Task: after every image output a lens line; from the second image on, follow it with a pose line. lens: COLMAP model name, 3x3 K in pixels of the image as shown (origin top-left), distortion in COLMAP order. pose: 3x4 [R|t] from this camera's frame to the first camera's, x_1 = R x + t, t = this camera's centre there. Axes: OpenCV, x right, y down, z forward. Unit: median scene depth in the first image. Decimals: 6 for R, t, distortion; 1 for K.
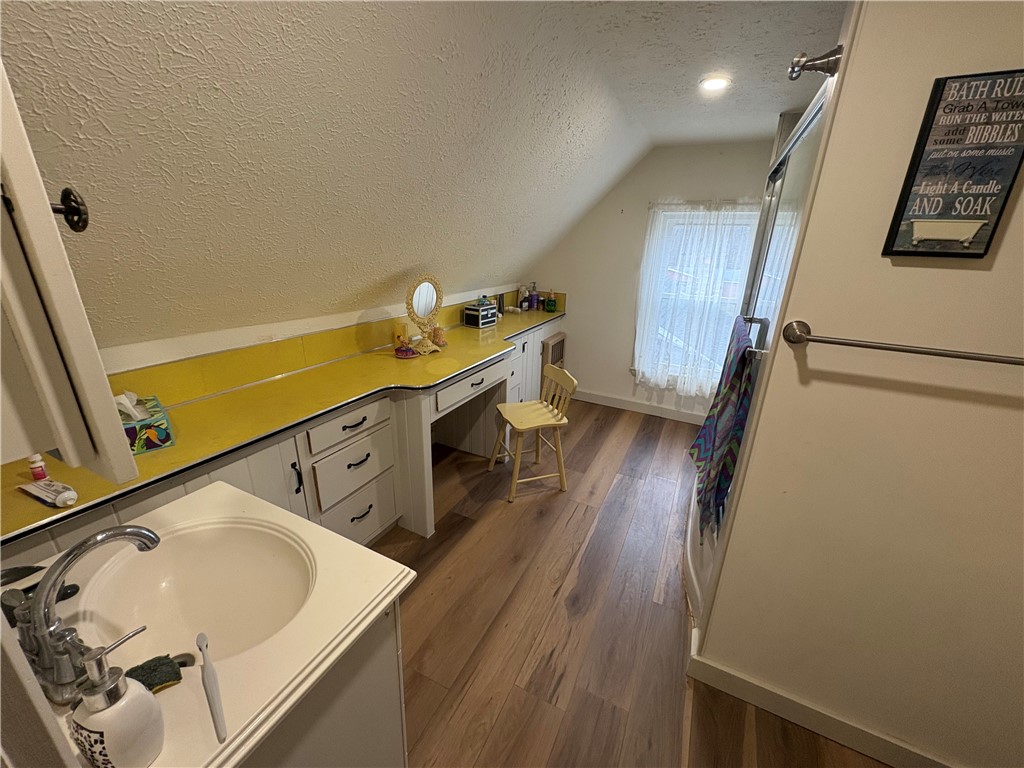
lens RADIAL K [[404.7, 0, 511.2], [0, 404.7, 381.5], [0, 0, 1]] dist [0.000983, 0.000089]
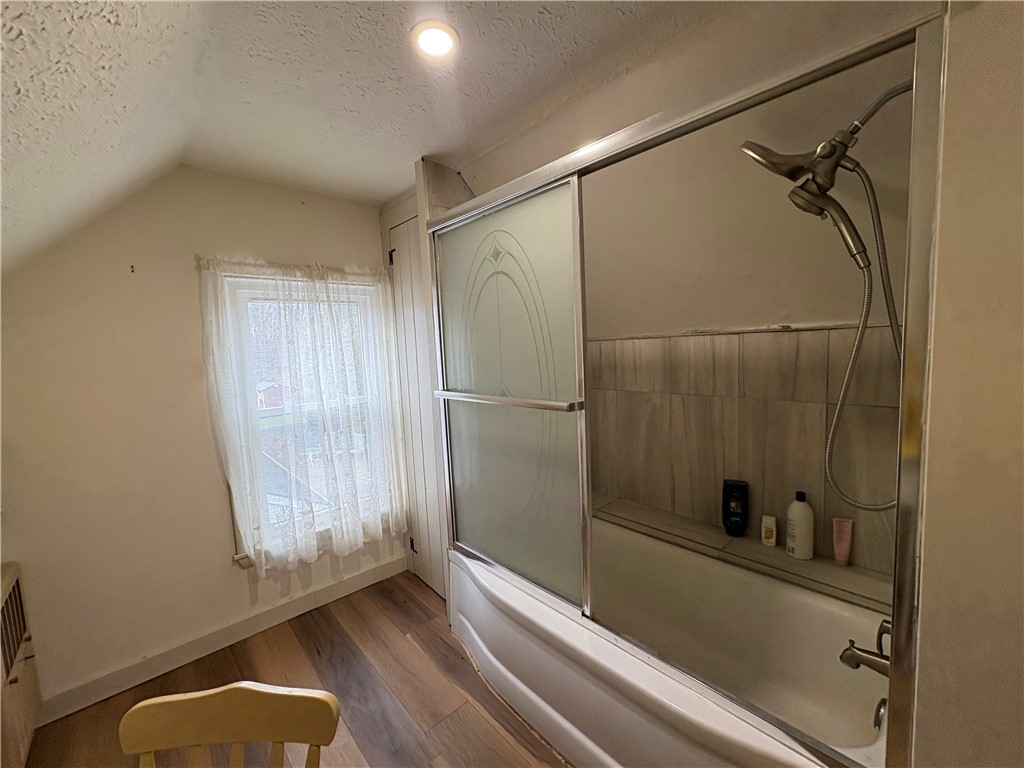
lens RADIAL K [[404.7, 0, 512.8], [0, 404.7, 386.5], [0, 0, 1]] dist [0.000983, 0.000089]
pose [[0.346681, -0.137504, 0.927850, -0.038569], [0.362962, 0.931801, 0.002472, -0.121832], [-0.864911, 0.335917, 0.372946, 0.464123]]
